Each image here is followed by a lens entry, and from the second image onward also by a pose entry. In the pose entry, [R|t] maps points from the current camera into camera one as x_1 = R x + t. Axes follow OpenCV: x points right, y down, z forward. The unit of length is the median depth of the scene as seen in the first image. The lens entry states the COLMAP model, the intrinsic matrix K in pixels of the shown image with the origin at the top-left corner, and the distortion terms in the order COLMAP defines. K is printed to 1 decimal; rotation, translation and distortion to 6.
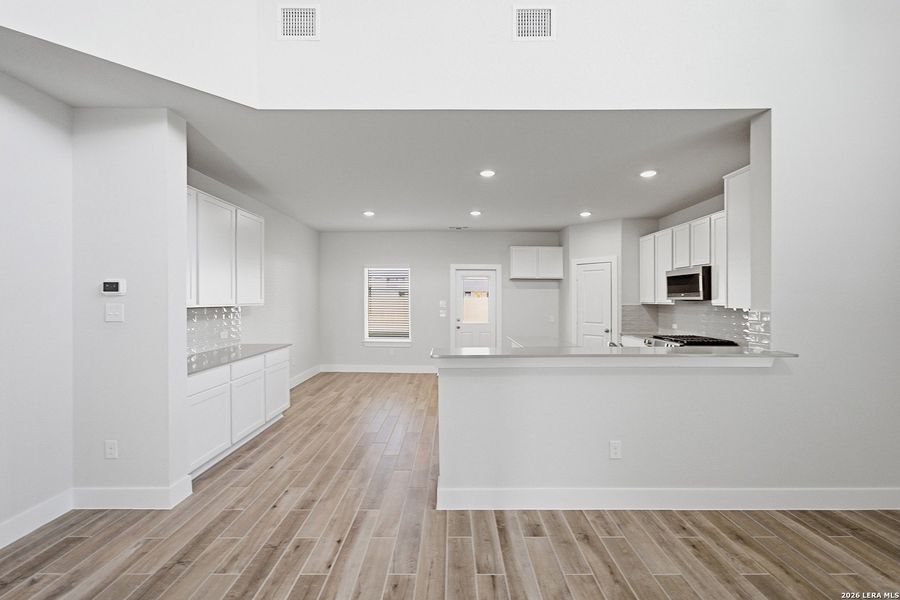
lens RADIAL K [[379.7, 0, 451.8], [0, 379.7, 300.0], [0, 0, 1]] dist [-0.026924, 0.014642]
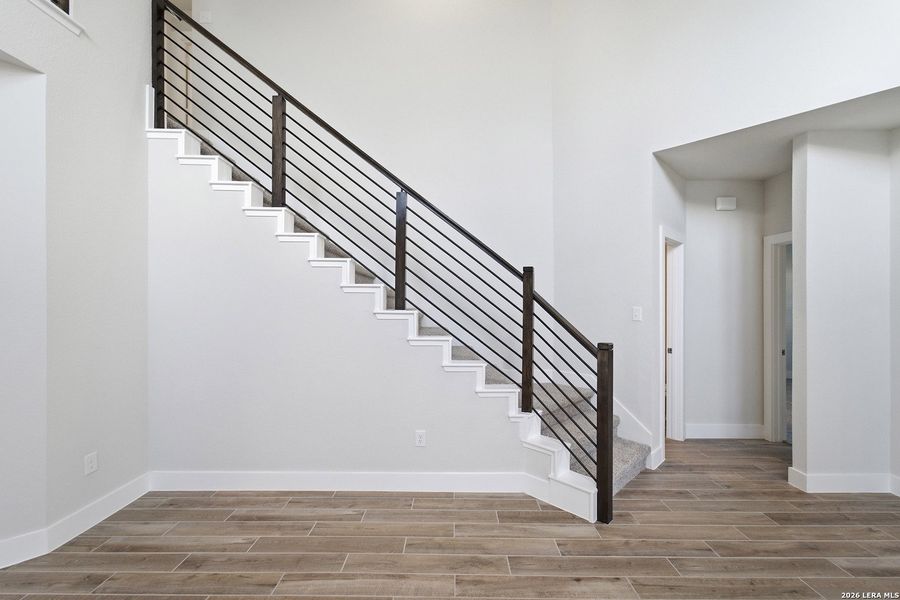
lens RADIAL K [[370.7, 0, 453.3], [0, 370.7, 303.1], [0, 0, 1]] dist [-0.000272, -0.000091]
pose [[-0.007012, -0.001291, -0.999975, 0.046906], [-0.003172, 0.999994, -0.001269, 0.002939], [0.999970, 0.003163, -0.007016, -0.144587]]
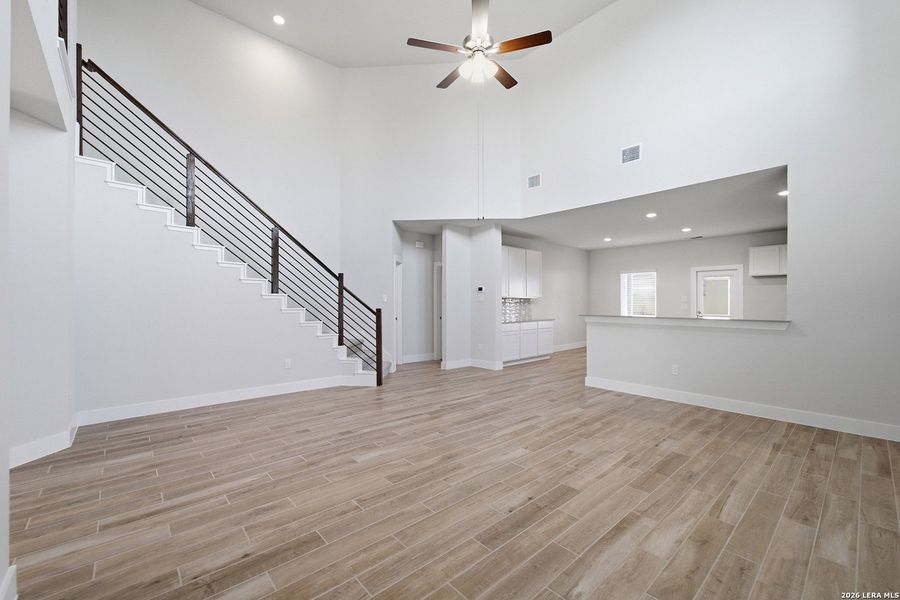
lens RADIAL K [[374.7, 0, 450.0], [0, 374.7, 300.0], [0, 0, 1]] dist [-0.034406, 0.021132]
pose [[0.664510, -0.002759, -0.747274, 0.550565], [-0.003601, 0.999970, -0.006894, 0.035218], [0.747271, 0.007272, 0.664480, -0.545385]]
